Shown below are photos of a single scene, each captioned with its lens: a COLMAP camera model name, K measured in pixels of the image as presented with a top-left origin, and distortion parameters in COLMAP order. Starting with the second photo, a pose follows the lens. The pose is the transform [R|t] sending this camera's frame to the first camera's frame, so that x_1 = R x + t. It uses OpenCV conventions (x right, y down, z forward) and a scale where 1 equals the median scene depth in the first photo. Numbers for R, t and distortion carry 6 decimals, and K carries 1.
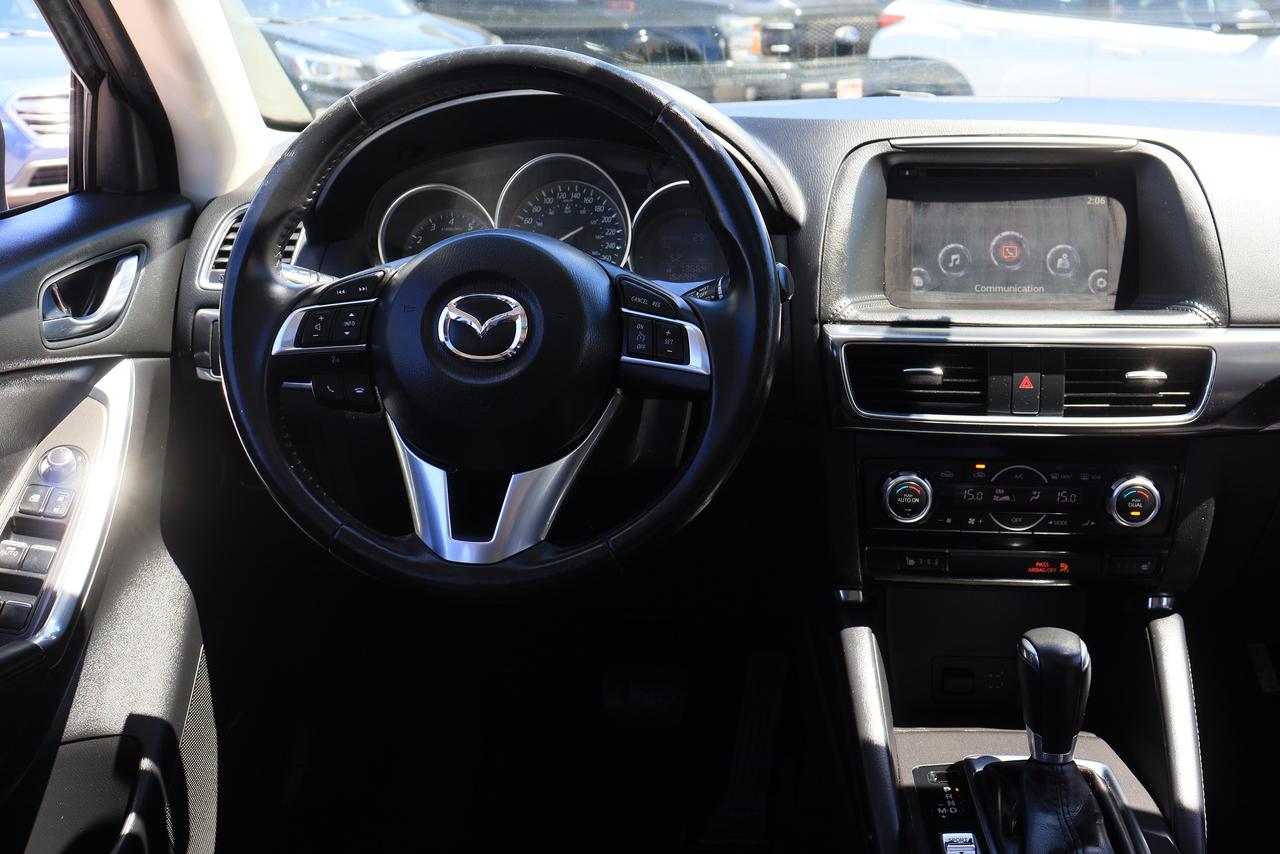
lens RADIAL K [[1307.9, 0, 640.0], [0, 1307.9, 427.0], [0, 0, 1]] dist [-0.118983, 0.191430]
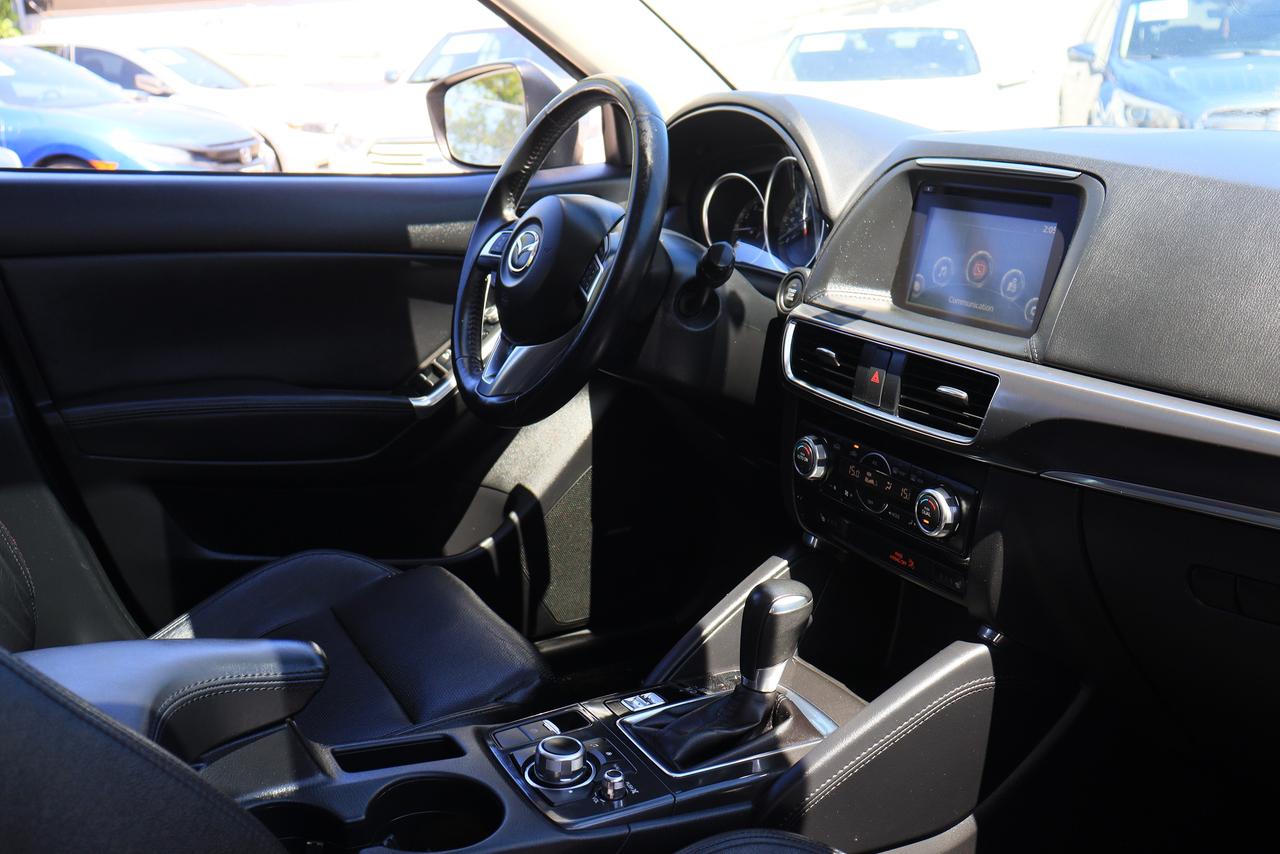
lens RADIAL K [[1307.9, 0, 640.0], [0, 1307.9, 427.0], [0, 0, 1]] dist [-0.118983, 0.191430]
pose [[0.539180, 0.226779, -0.811083, 1.071177], [-0.236216, 0.965129, 0.112822, -0.069035], [0.808385, 0.130759, 0.573947, 0.197733]]
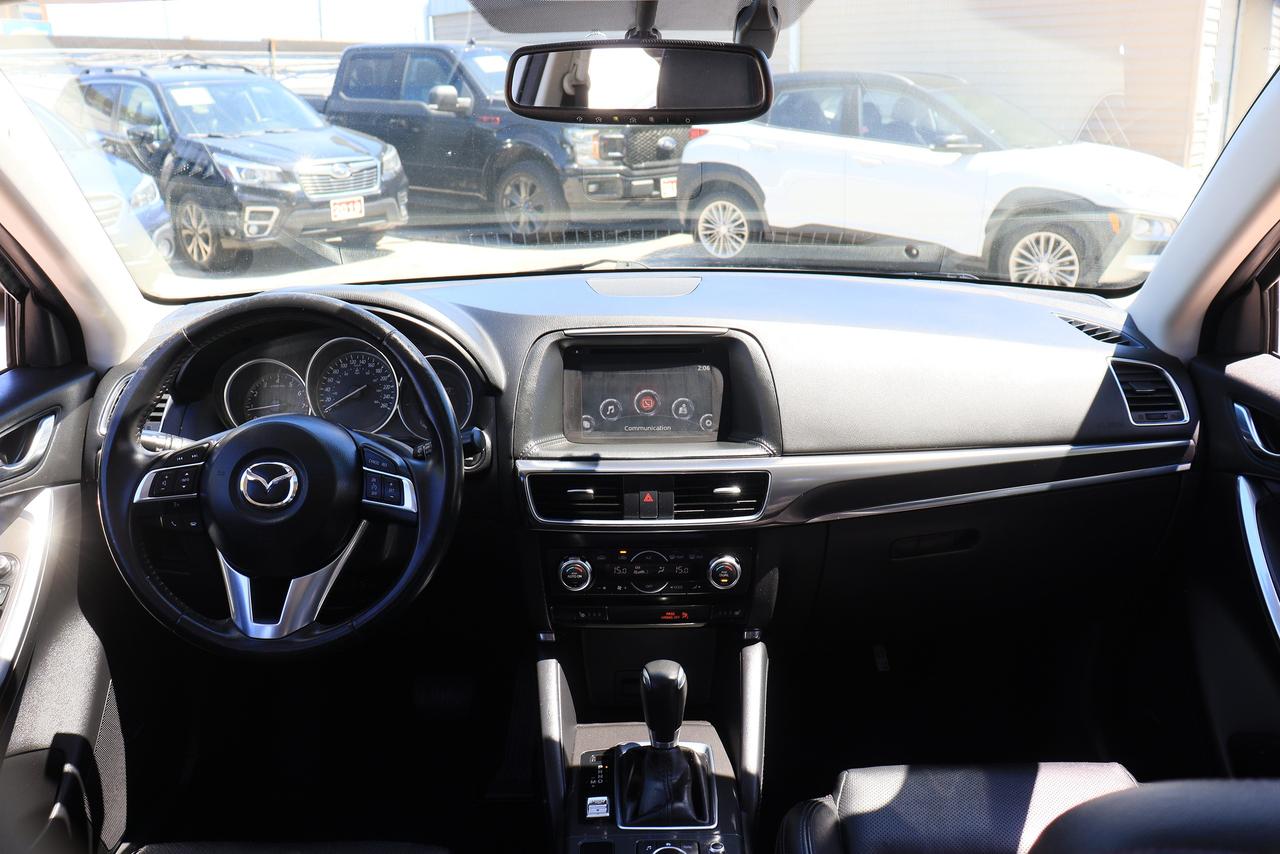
lens RADIAL K [[1054.9, 0, 640.0], [0, 1054.9, 427.0], [0, 0, 1]] dist [-0.180661, 0.166146]
pose [[0.994086, -0.023654, 0.105985, 0.155581], [0.024777, 0.999650, -0.009287, -0.102113], [-0.105728, 0.011858, 0.994324, -0.212945]]
